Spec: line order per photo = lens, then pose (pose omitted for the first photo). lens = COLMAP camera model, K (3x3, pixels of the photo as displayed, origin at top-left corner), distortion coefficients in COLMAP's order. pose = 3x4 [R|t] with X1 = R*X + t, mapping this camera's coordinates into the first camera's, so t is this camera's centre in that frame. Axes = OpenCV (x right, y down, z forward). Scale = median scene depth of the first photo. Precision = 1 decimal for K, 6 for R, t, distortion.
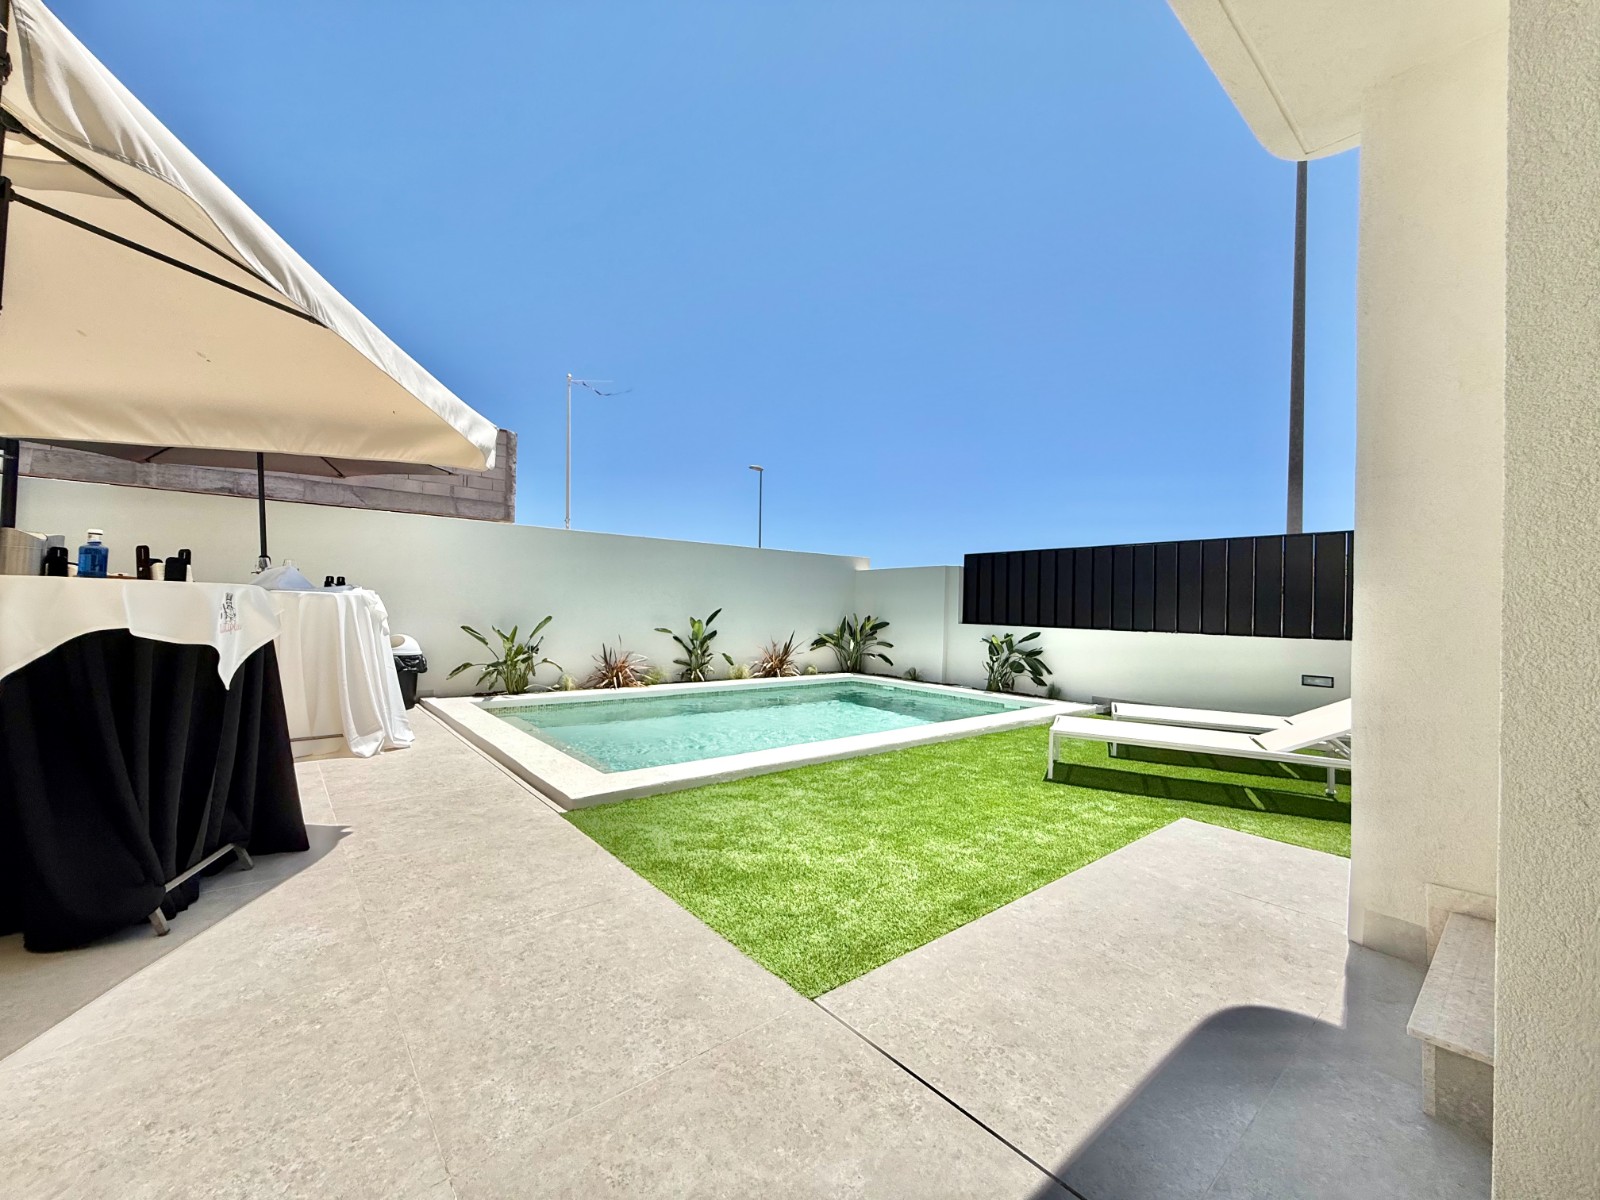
lens RADIAL K [[639.6, 0, 802.0], [0, 639.6, 597.5], [0, 0, 1]] dist [0.000951, -0.000073]
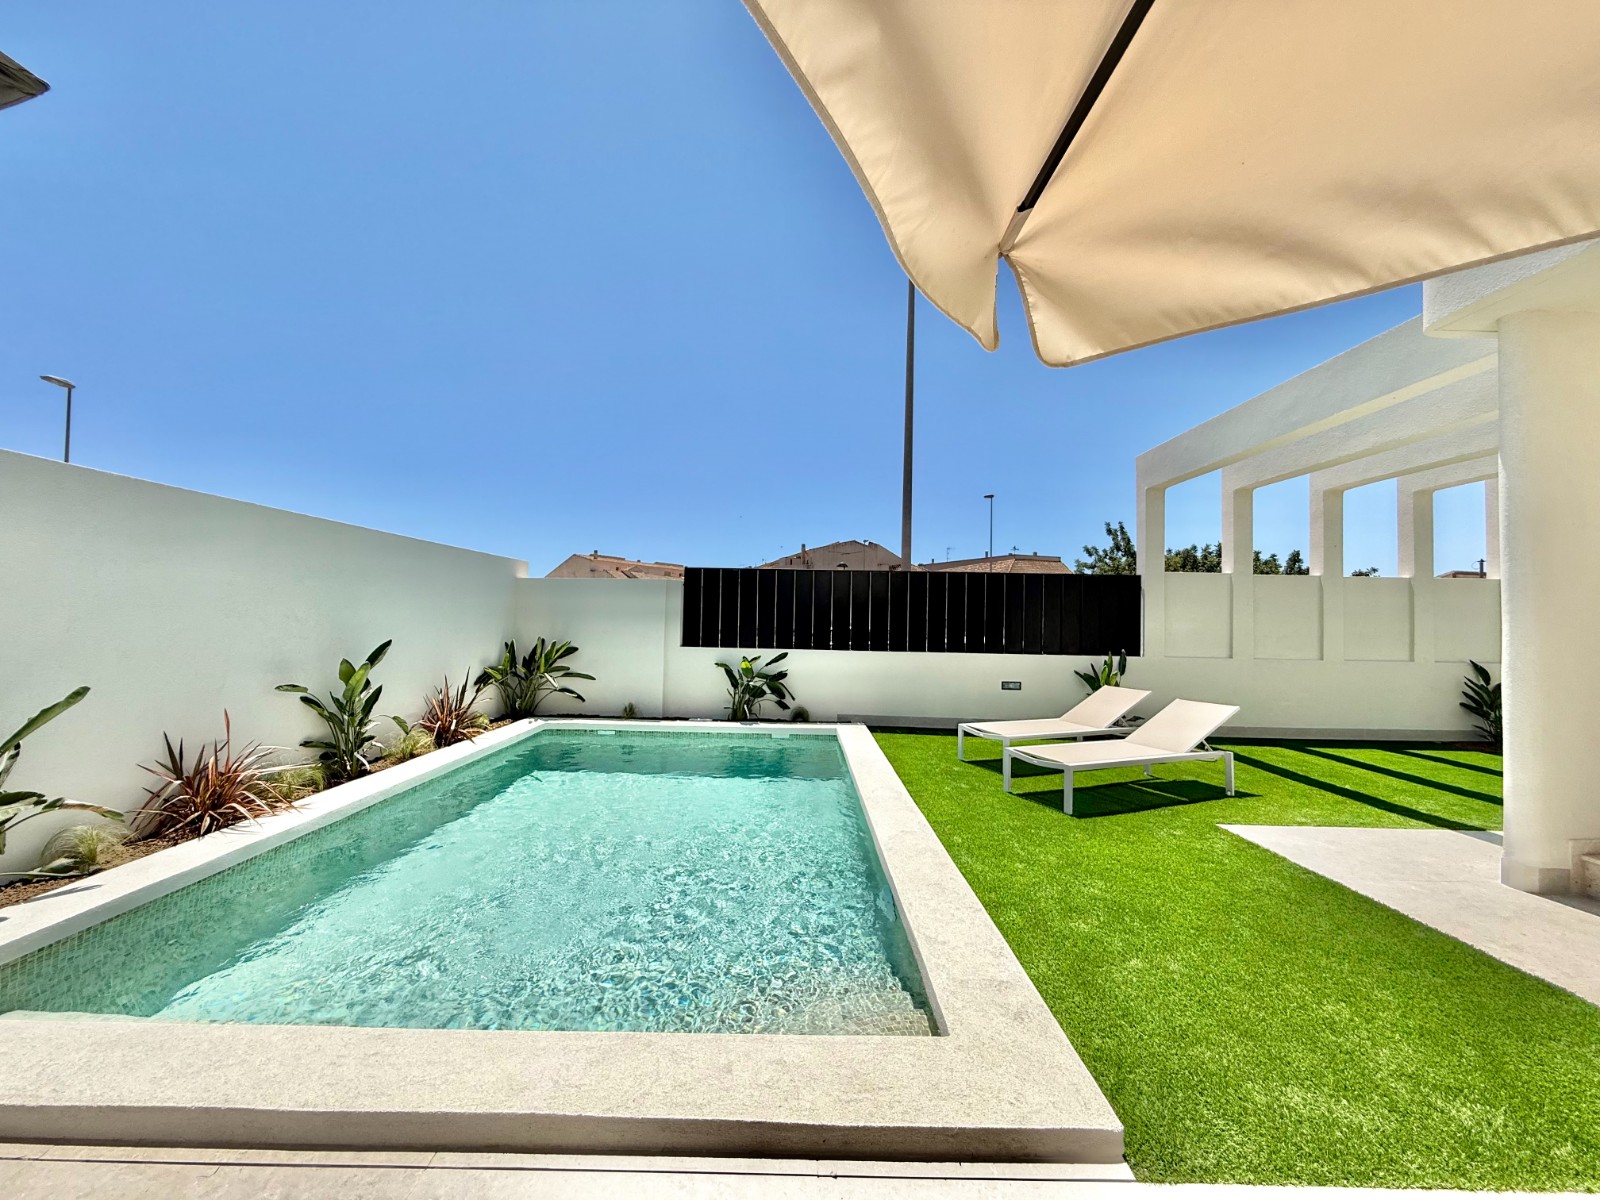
lens RADIAL K [[639.6, 0, 792.1], [0, 639.6, 596.8], [0, 0, 1]] dist [0.000951, -0.000073]
pose [[0.649504, 0.014415, 0.760221, -0.345254], [-0.015074, 0.999868, -0.006080, -0.026161], [-0.760208, -0.007510, 0.649636, 0.344612]]
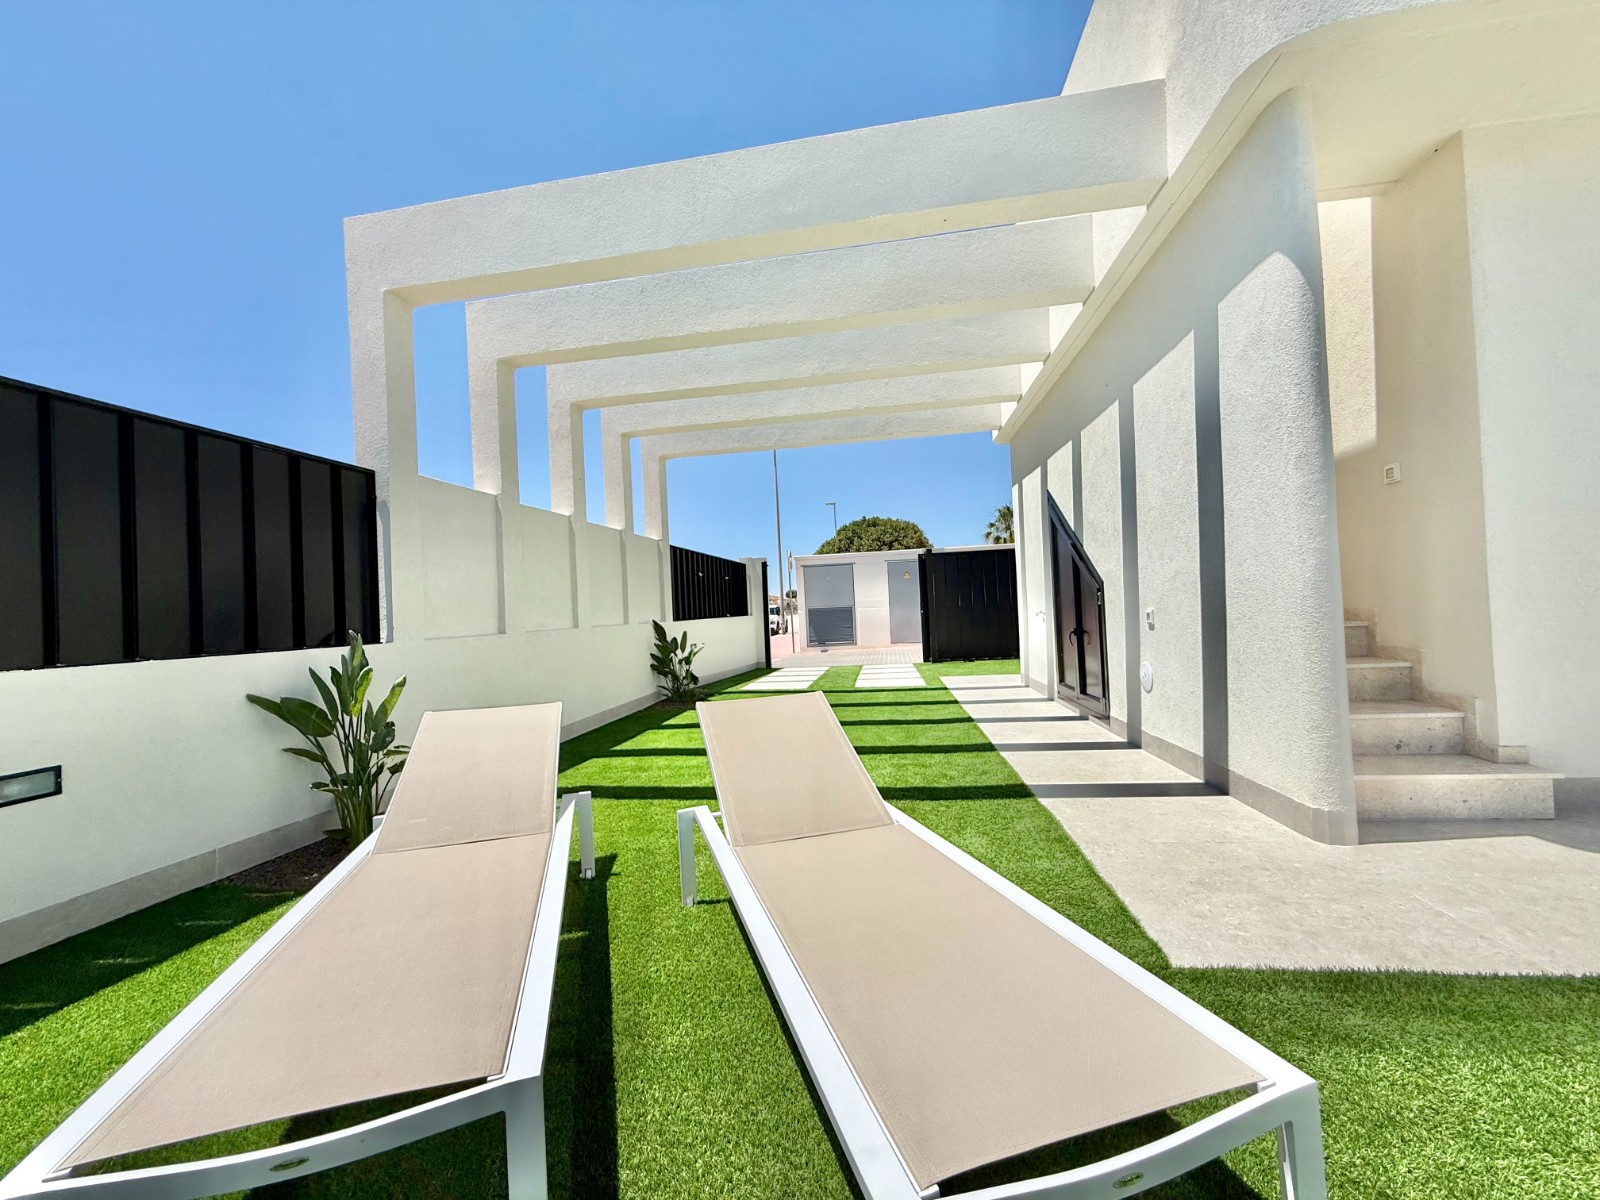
lens RADIAL K [[639.6, 0, 804.1], [0, 639.6, 601.1], [0, 0, 1]] dist [0.000951, -0.000073]
pose [[-0.672712, 0.013802, 0.739775, 0.175287], [0.014843, 0.999877, -0.005158, 0.025094], [-0.739755, 0.007510, -0.672834, 0.644779]]
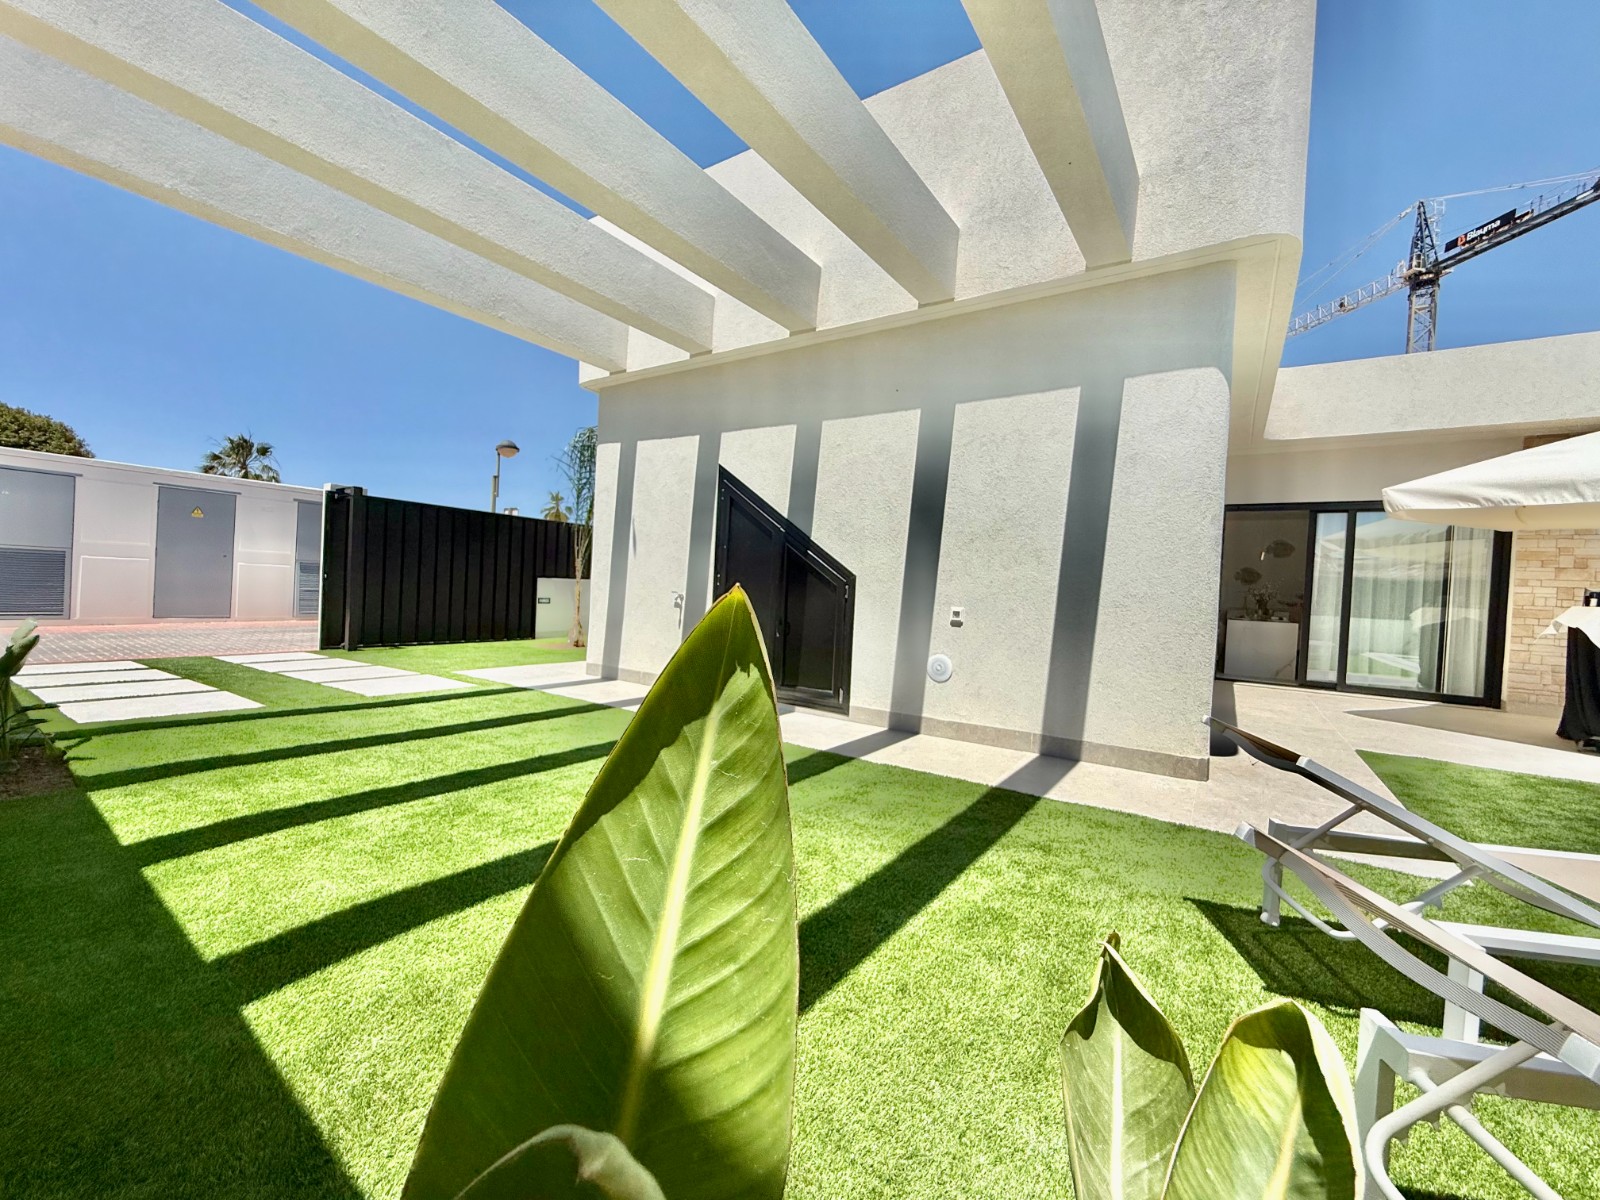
lens RADIAL K [[639.6, 0, 792.2], [0, 639.6, 598.5], [0, 0, 1]] dist [0.000951, -0.000073]
pose [[-0.960317, -0.064069, -0.271452, 0.645255], [-0.065233, 0.997859, -0.004741, 0.036391], [0.271174, 0.013155, -0.962440, 0.610278]]
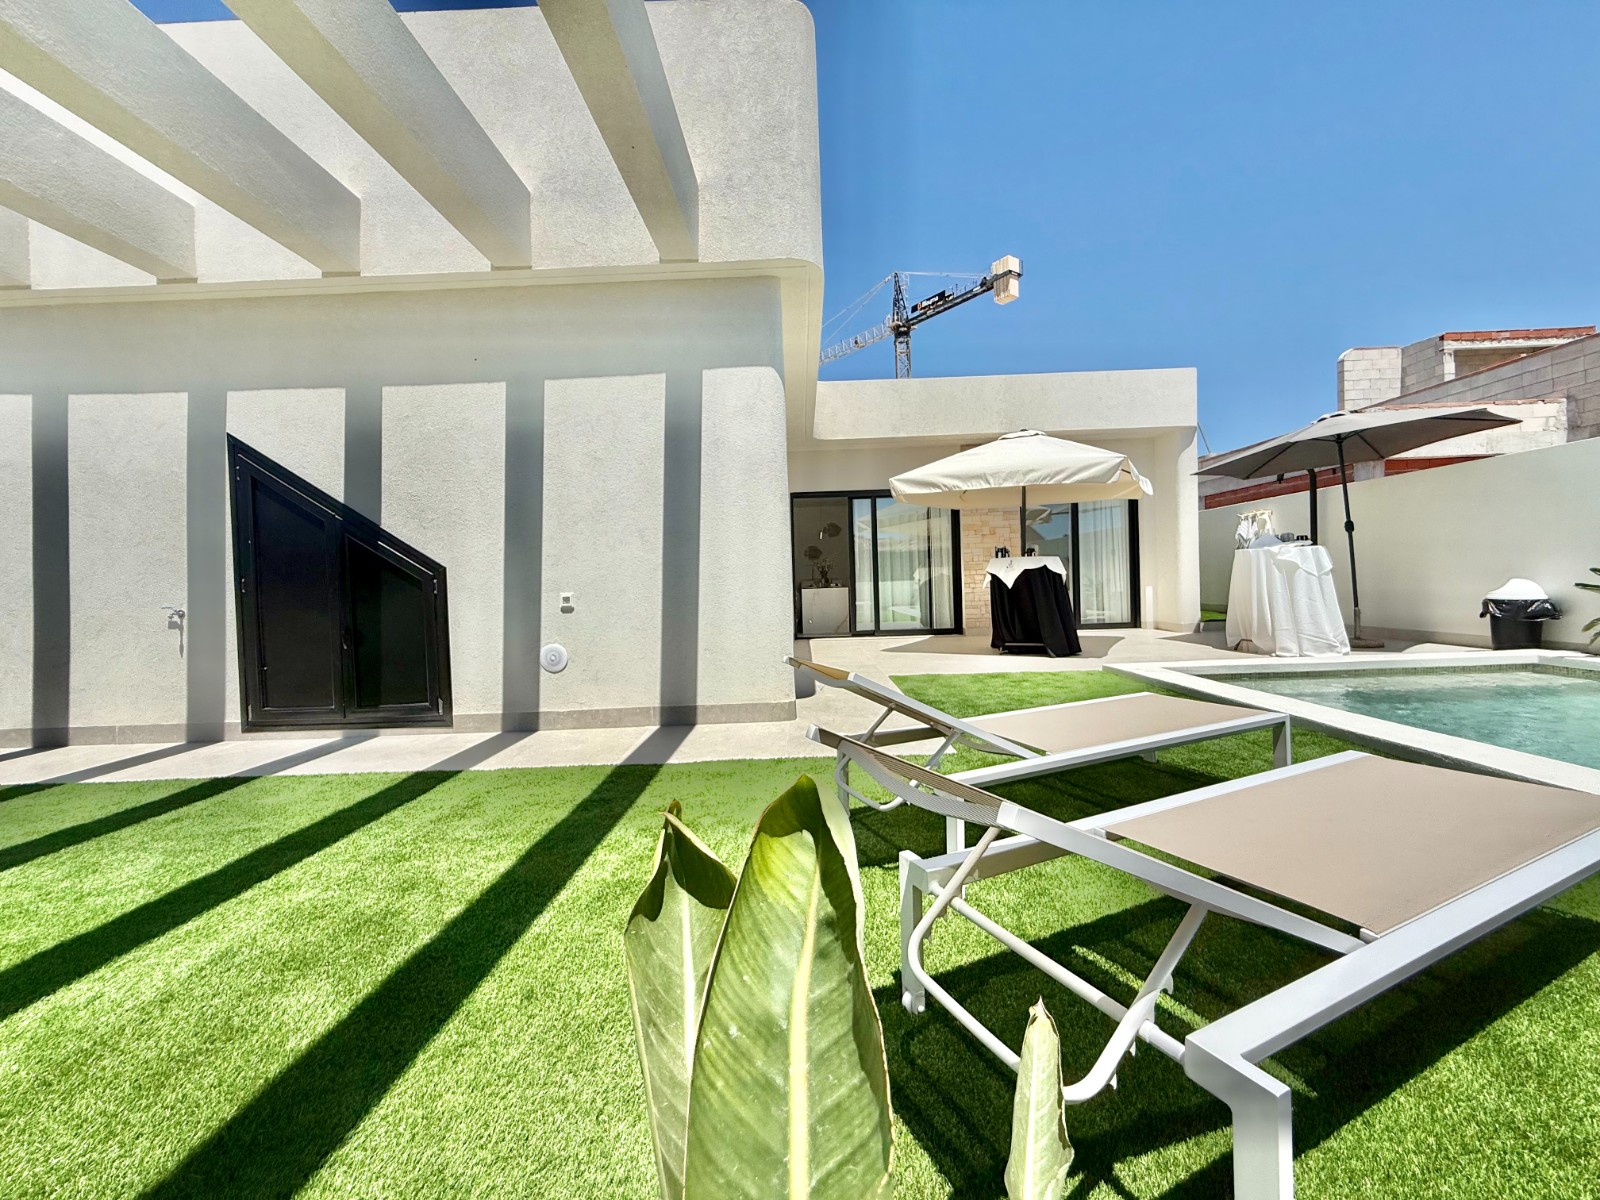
lens RADIAL K [[639.6, 0, 790.6], [0, 639.6, 600.0], [0, 0, 1]] dist [0.000951, -0.000073]
pose [[-0.658310, 0.017409, -0.752545, 0.635435], [0.031487, 0.999494, -0.004421, 0.046195], [0.752088, -0.026606, -0.658526, 0.607211]]
